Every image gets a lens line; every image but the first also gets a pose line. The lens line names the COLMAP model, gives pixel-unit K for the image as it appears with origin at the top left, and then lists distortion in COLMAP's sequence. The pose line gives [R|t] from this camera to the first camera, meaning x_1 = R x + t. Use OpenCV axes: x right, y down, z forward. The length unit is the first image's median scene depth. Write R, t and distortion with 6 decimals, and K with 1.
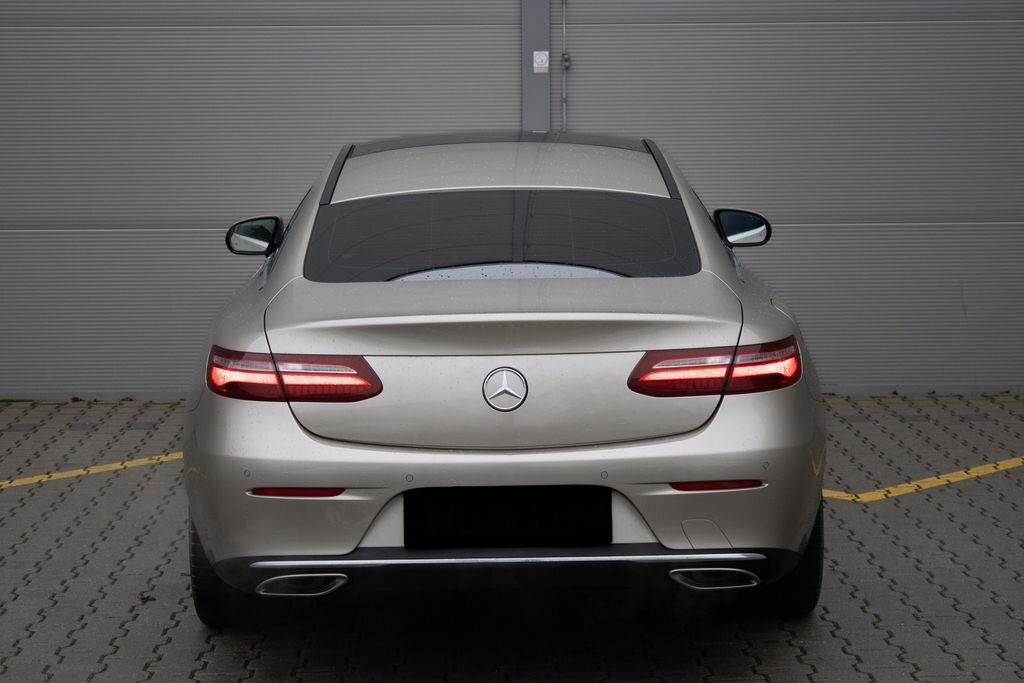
lens RADIAL K [[2252.6, 0, 513.7], [0, 2252.6, 340.7], [0, 0, 1]] dist [0.040129, 0.000000]
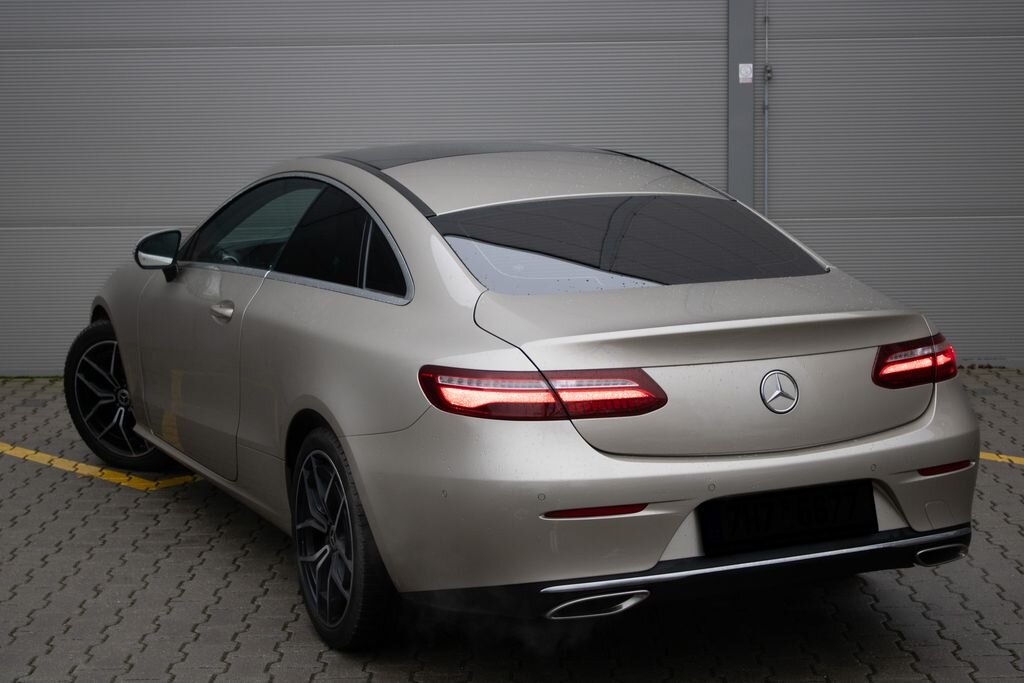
lens RADIAL K [[1899.1, 0, 514.8], [0, 1899.1, 339.3], [0, 0, 1]] dist [-0.013962, 0.000000]
pose [[0.907160, -0.055947, 0.417050, -0.462421], [0.051183, 0.998433, 0.022606, -0.027279], [-0.417661, 0.000838, 0.908602, 0.267062]]
